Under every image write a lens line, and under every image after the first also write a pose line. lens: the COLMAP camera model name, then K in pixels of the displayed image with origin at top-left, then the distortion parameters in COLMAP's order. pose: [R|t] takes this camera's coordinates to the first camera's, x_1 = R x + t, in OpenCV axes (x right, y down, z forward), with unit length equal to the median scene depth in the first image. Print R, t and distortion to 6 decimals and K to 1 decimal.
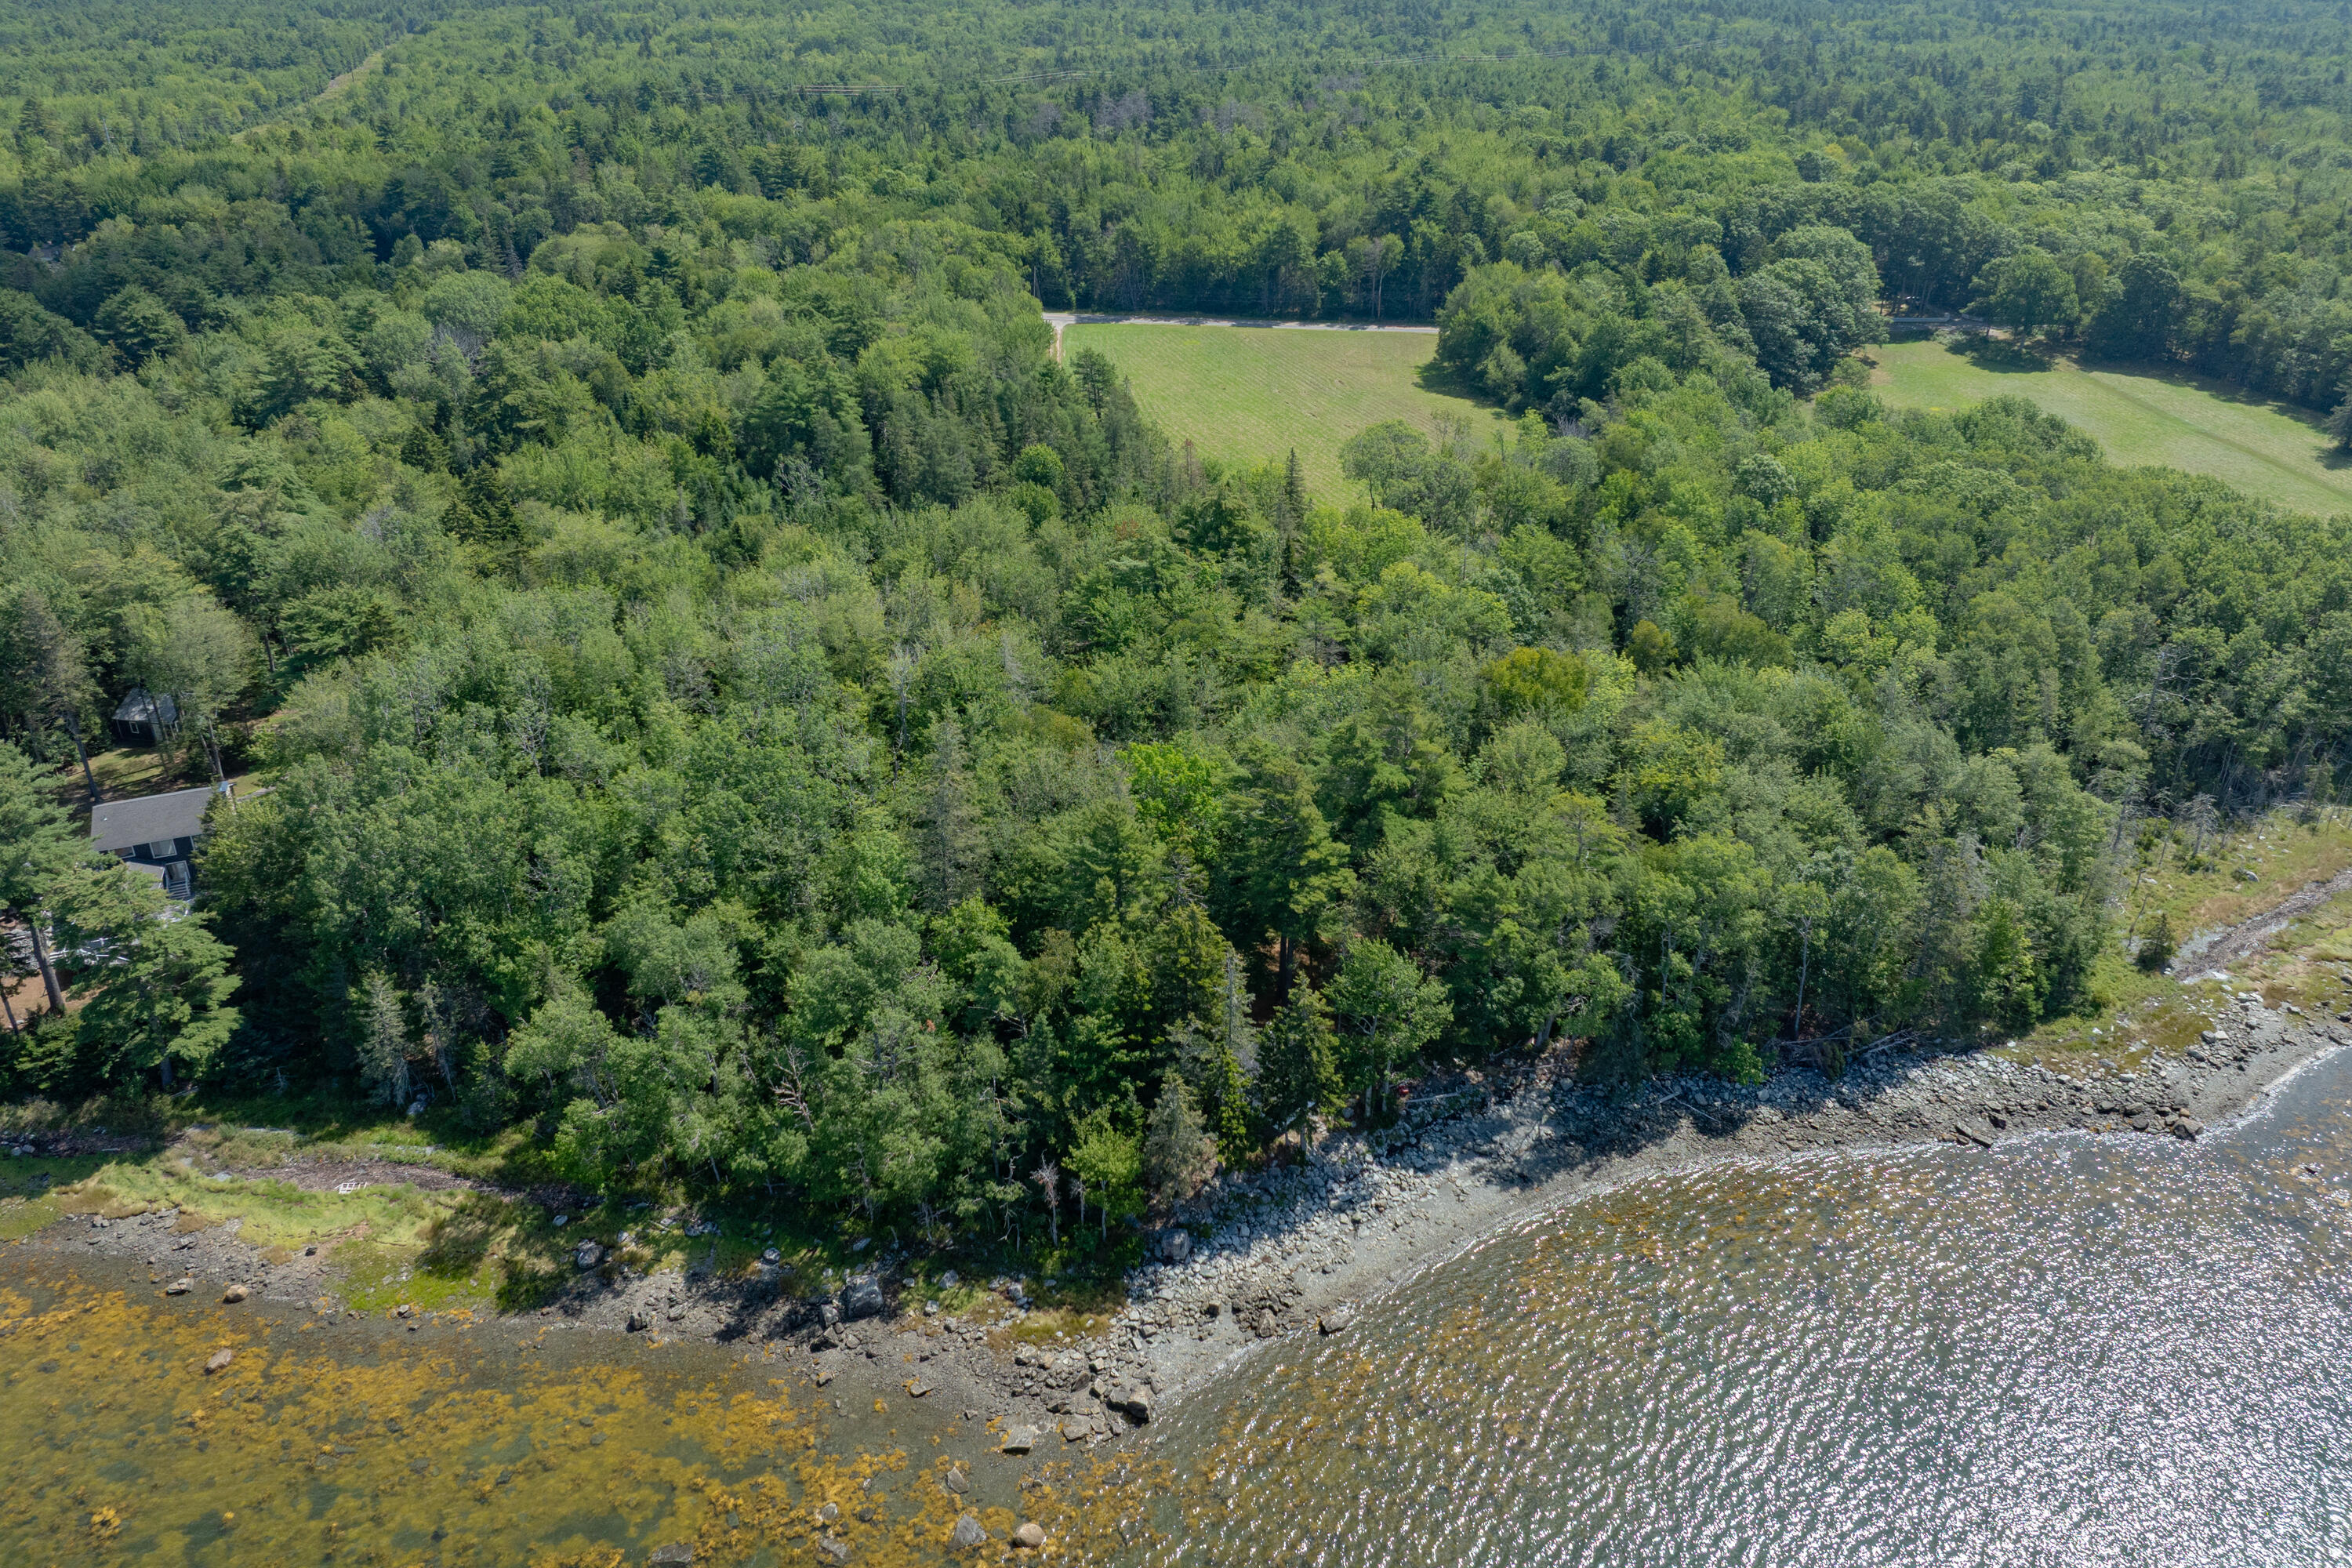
lens RADIAL K [[1645.9, 0, 1167.2], [0, 1645.9, 697.3], [0, 0, 1]] dist [-0.023171, -0.027600]
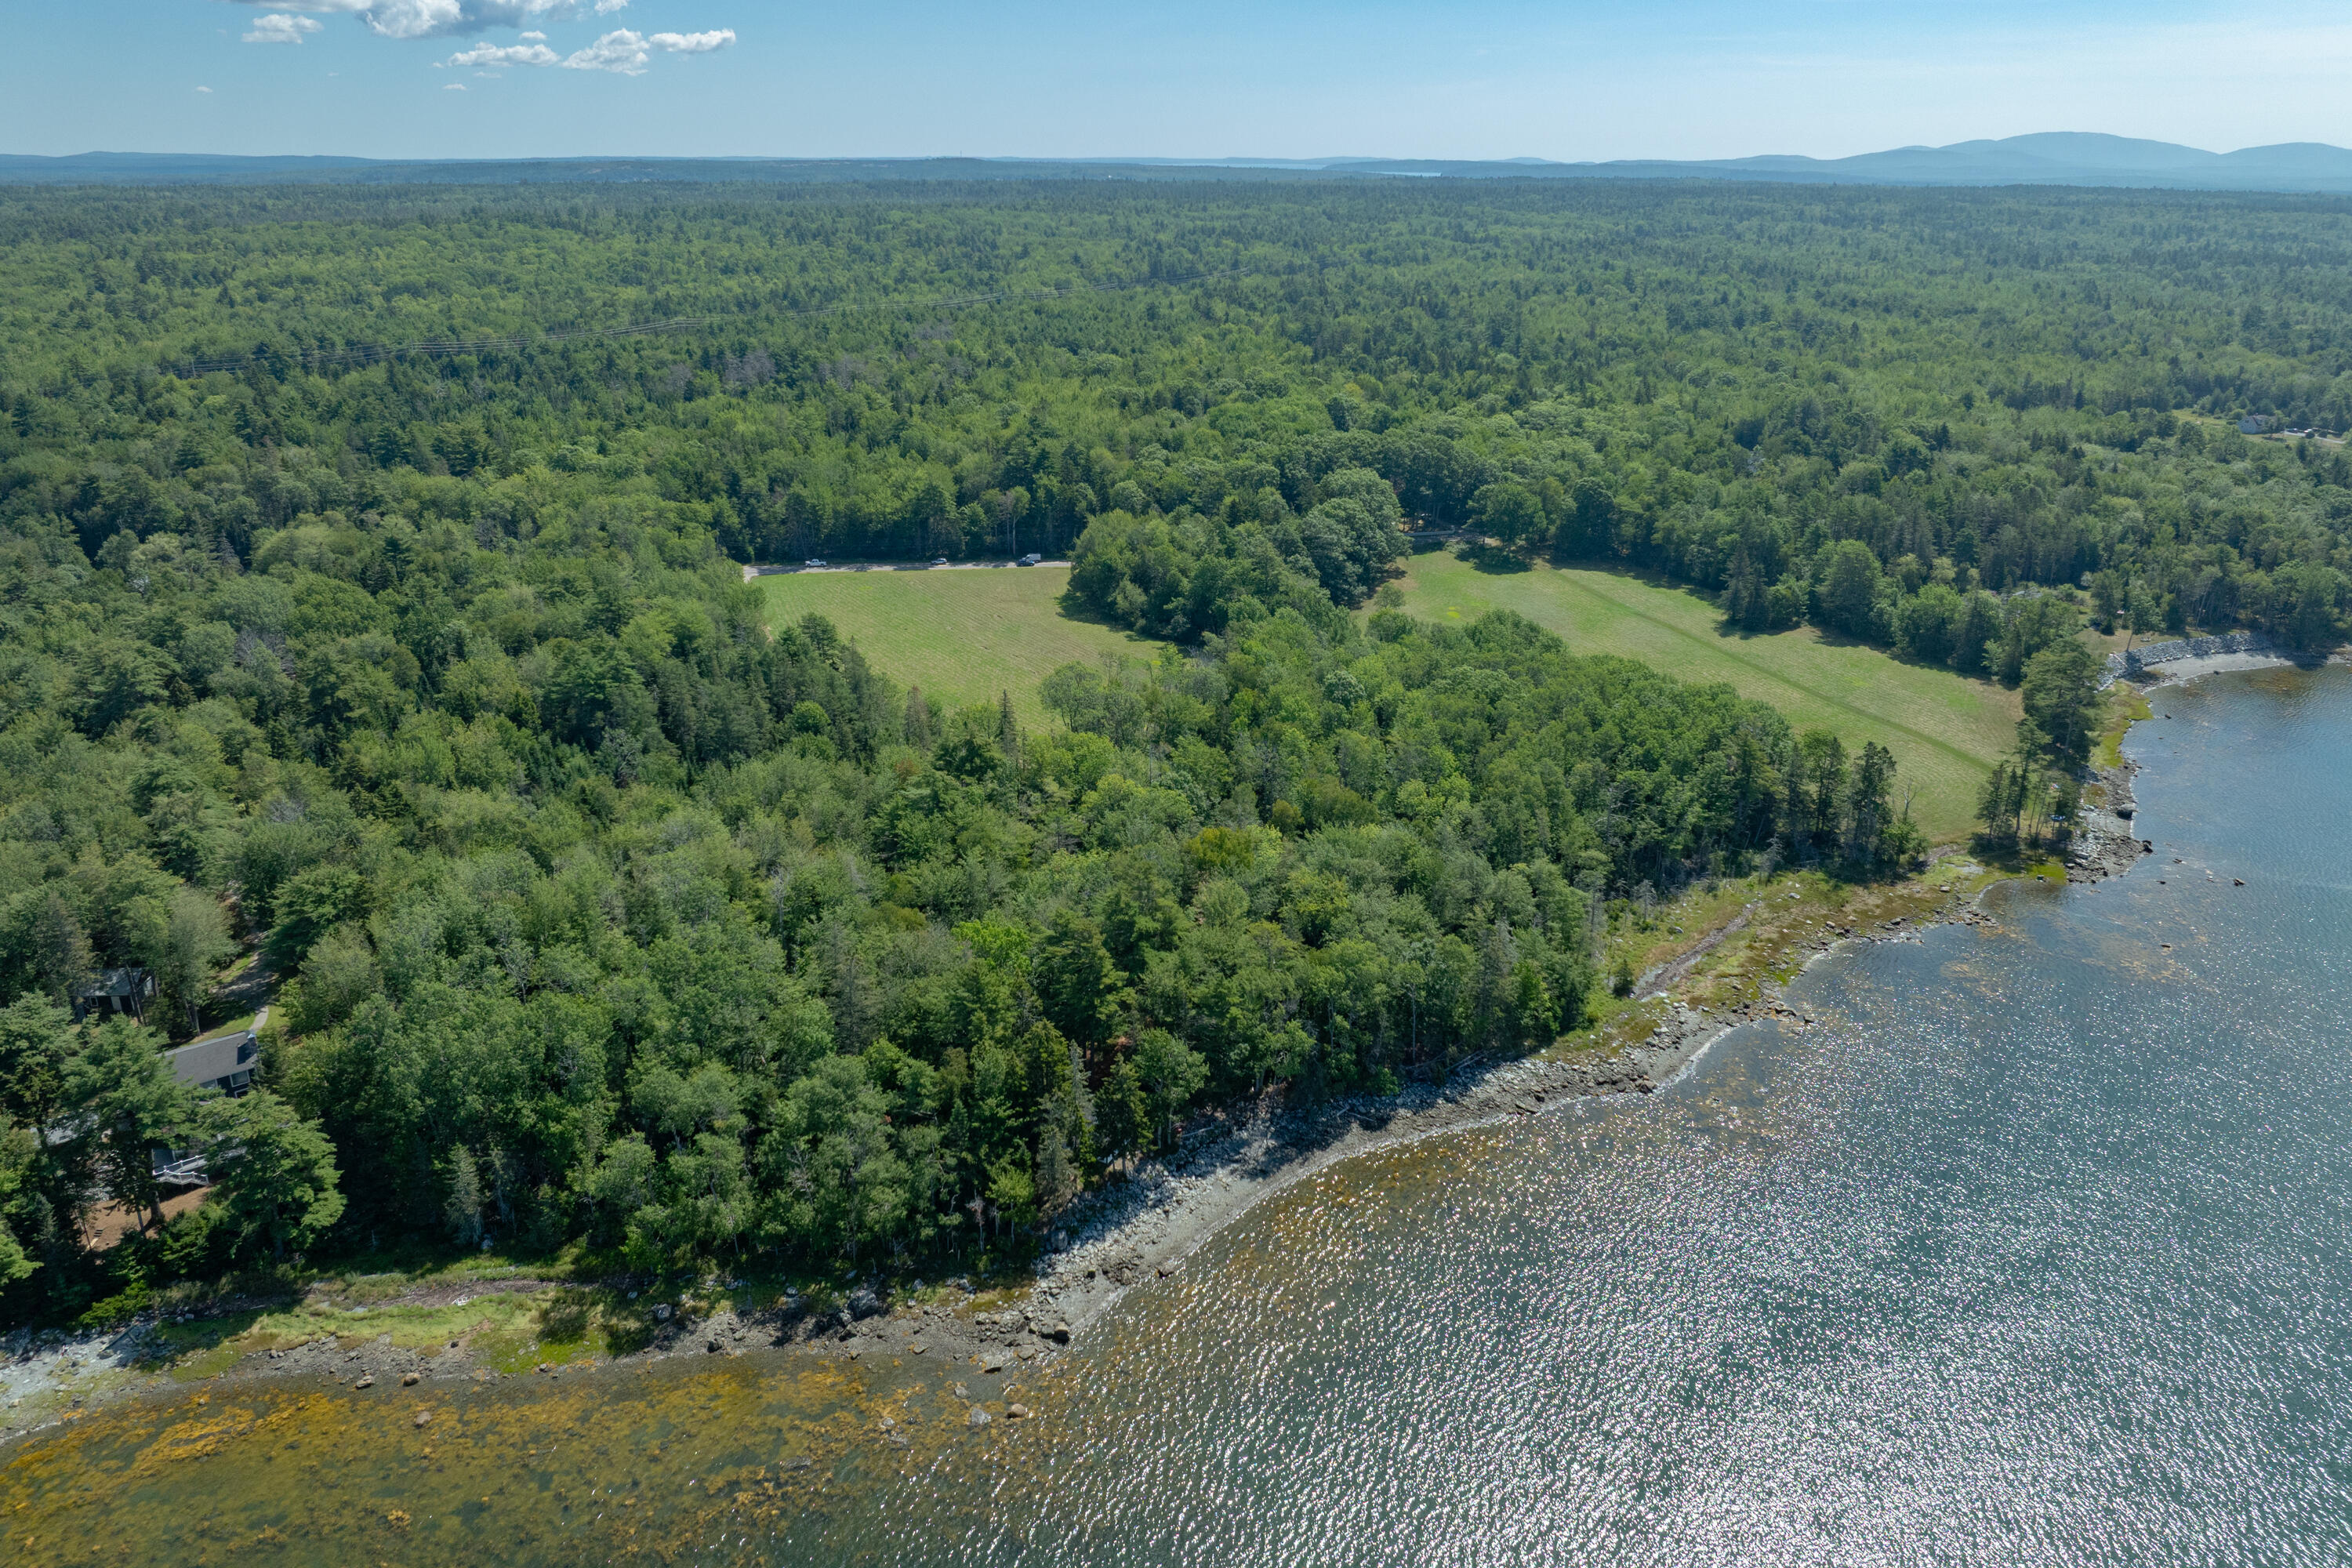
lens RADIAL K [[1645.9, 0, 1167.2], [0, 1645.9, 697.3], [0, 0, 1]] dist [-0.023171, -0.027600]
pose [[0.964340, -0.075355, 0.253711, -0.183222], [0.101432, 0.990644, -0.091303, -0.016134], [-0.244458, 0.113782, 0.962961, -0.419152]]
